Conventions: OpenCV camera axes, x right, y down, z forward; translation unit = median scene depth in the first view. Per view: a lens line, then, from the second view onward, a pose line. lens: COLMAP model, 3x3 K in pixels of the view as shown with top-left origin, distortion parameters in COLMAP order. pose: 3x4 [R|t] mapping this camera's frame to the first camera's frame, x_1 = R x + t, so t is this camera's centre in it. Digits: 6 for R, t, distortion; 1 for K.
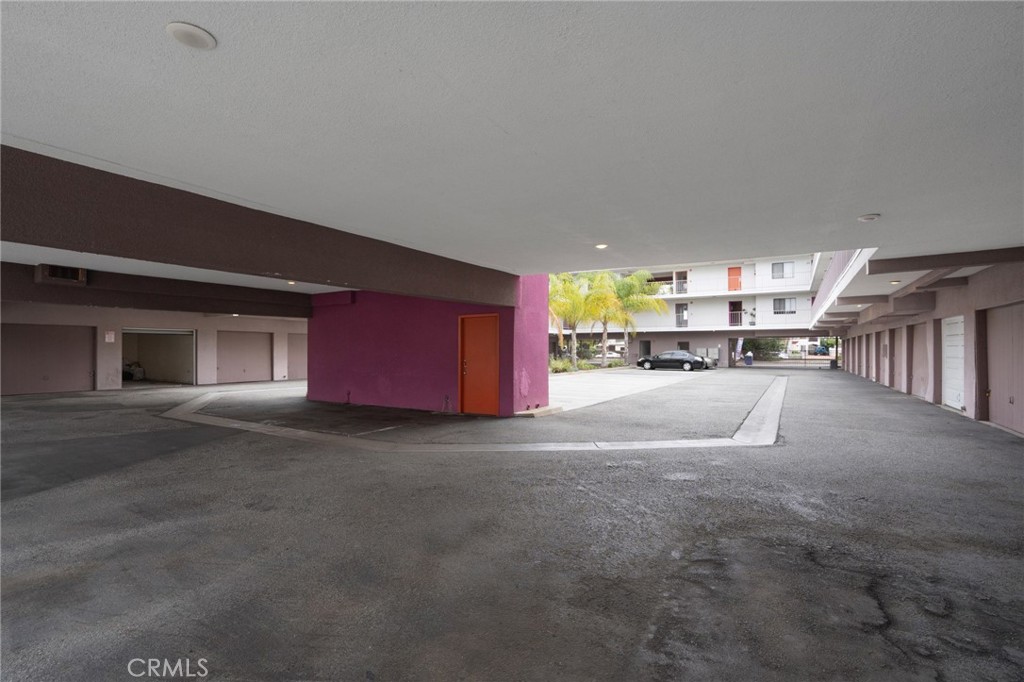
lens RADIAL K [[492.7, 0, 519.4], [0, 492.7, 346.1], [0, 0, 1]] dist [-0.023275, 0.000132]
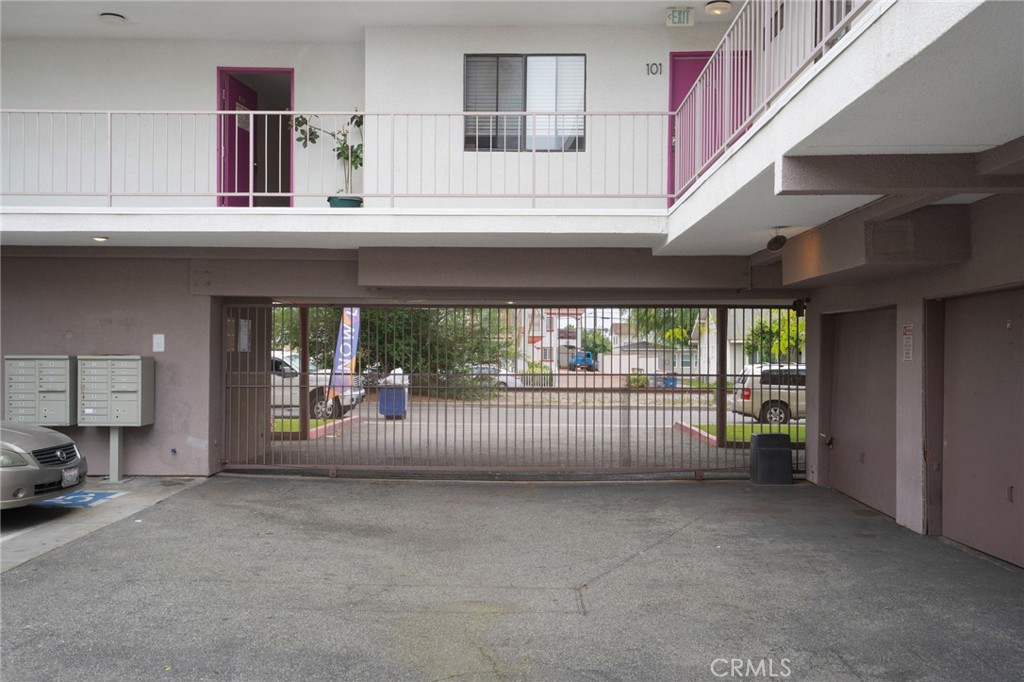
lens RADIAL K [[1012.3, 0, 511.8], [0, 1012.3, 344.4], [0, 0, 1]] dist [0.002268, 0.000000]
pose [[0.877329, 0.007966, 0.479823, 0.360880], [-0.006389, 0.999967, -0.004919, 0.000958], [-0.479847, 0.001250, 0.877351, 0.675944]]
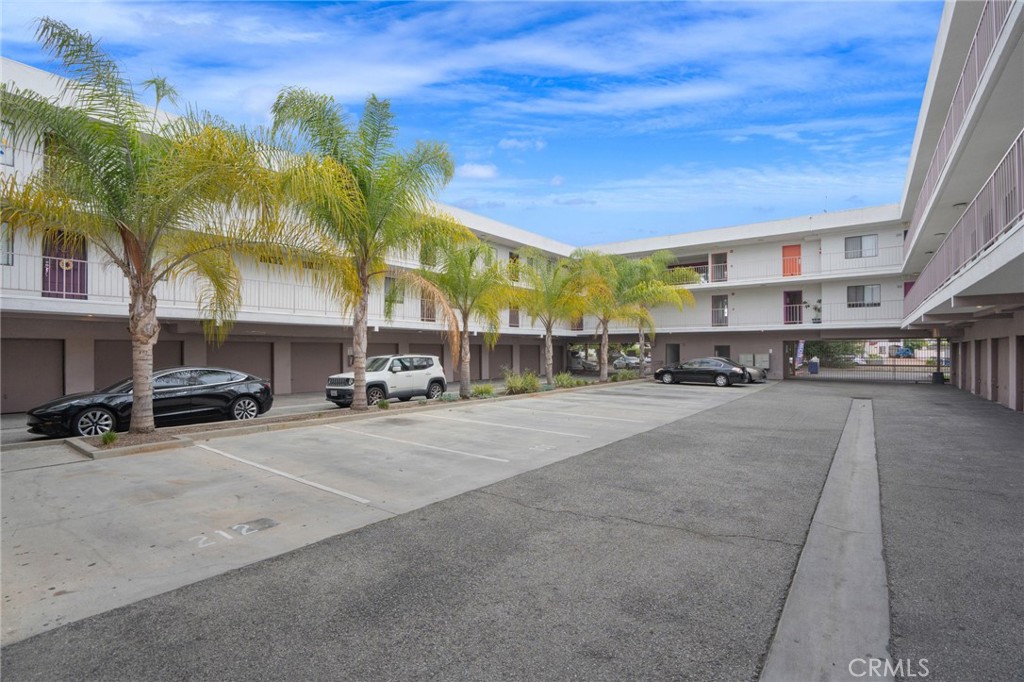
lens RADIAL K [[492.7, 0, 519.8], [0, 492.7, 351.0], [0, 0, 1]] dist [-0.023275, 0.000132]
pose [[0.993872, -0.002253, -0.110518, 0.112429], [0.003116, 0.999966, 0.007645, -0.007699], [0.110497, -0.007942, 0.993845, 0.220196]]
